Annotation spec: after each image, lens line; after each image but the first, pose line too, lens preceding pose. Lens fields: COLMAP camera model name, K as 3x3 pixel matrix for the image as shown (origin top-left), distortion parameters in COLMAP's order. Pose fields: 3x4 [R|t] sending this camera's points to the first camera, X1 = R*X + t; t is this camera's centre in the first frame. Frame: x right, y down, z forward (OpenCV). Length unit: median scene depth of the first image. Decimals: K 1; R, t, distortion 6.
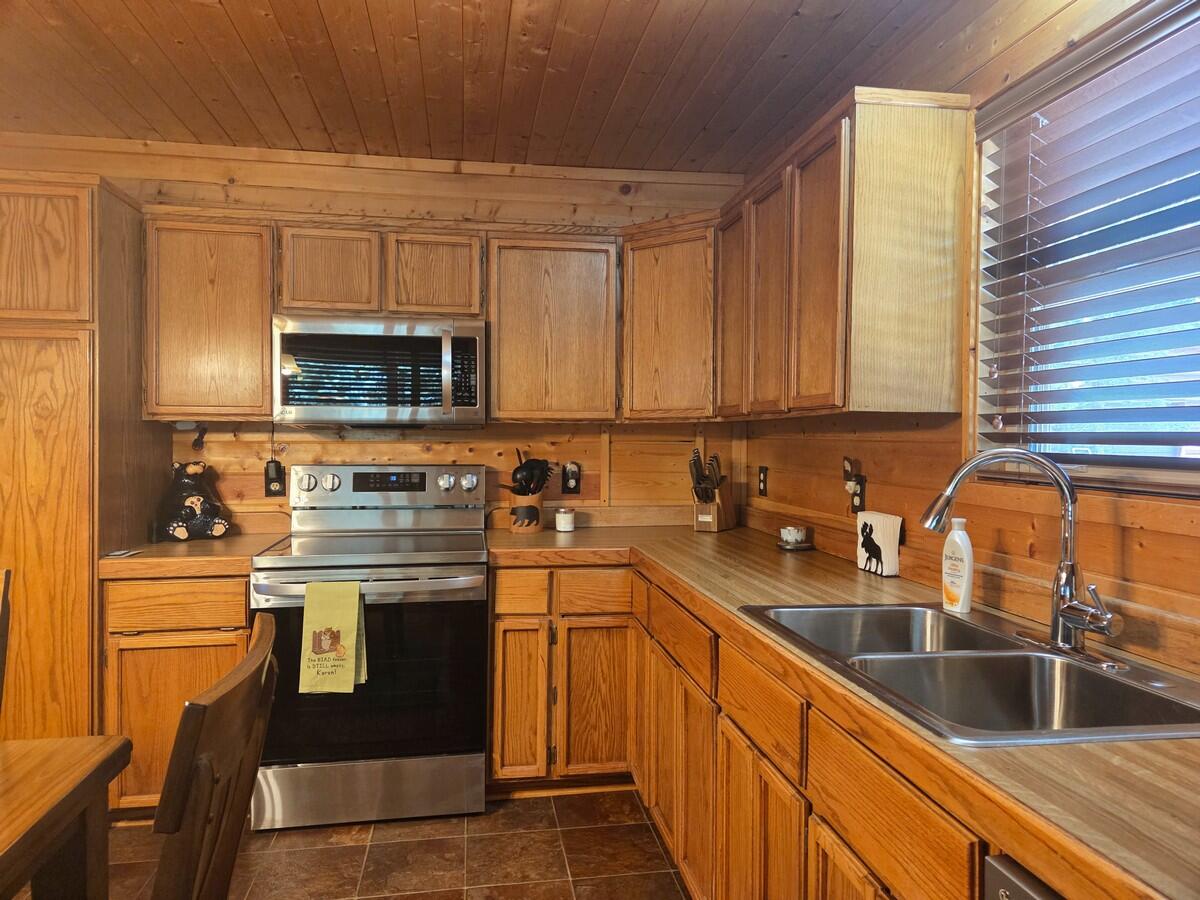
lens RADIAL K [[803.3, 0, 597.0], [0, 803.3, 447.0], [0, 0, 1]] dist [0.050409, -0.026189]
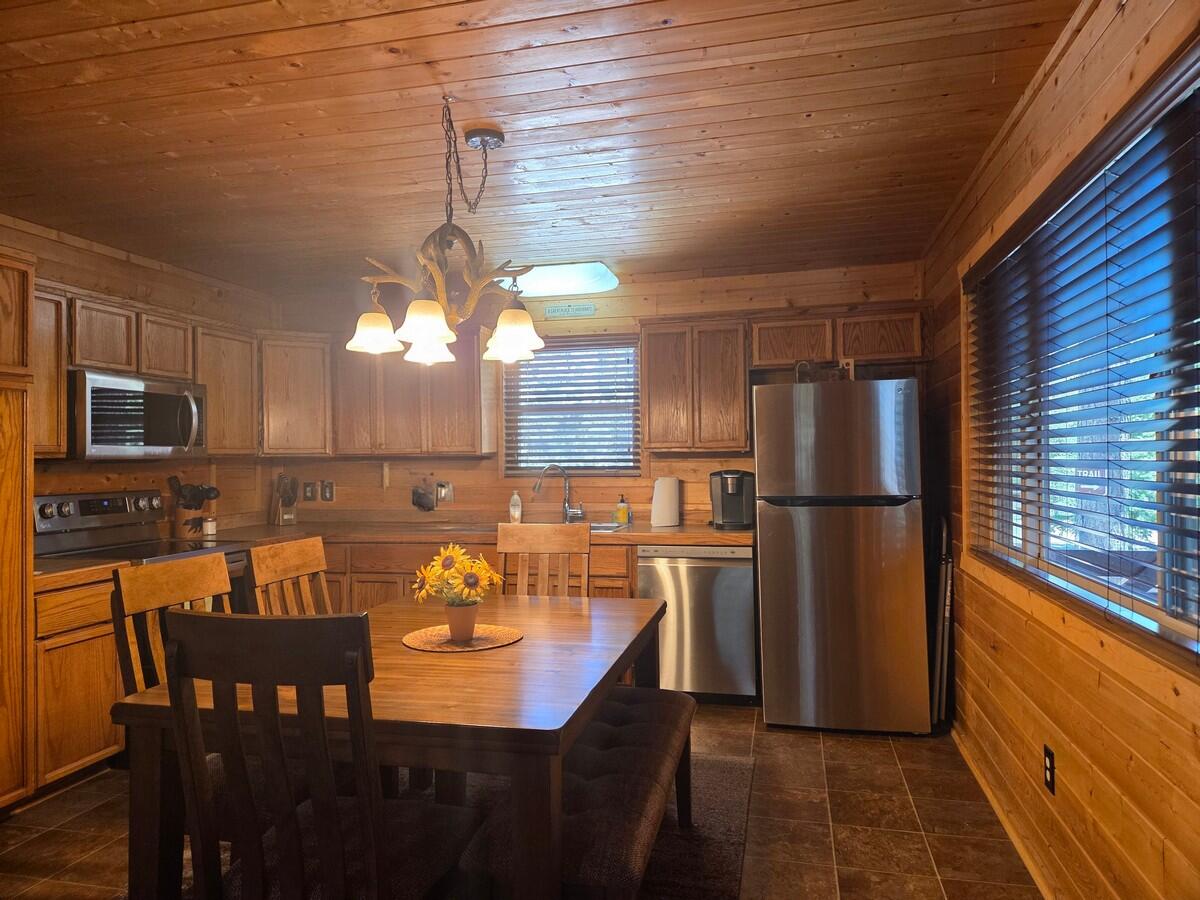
lens RADIAL K [[803.3, 0, 600.2], [0, 803.3, 441.3], [0, 0, 1]] dist [0.050409, -0.026189]
pose [[0.379221, 0.009818, 0.925254, -1.195634], [0.027880, 0.999368, -0.022031, -0.007383], [-0.924886, 0.034151, 0.378708, -0.183247]]
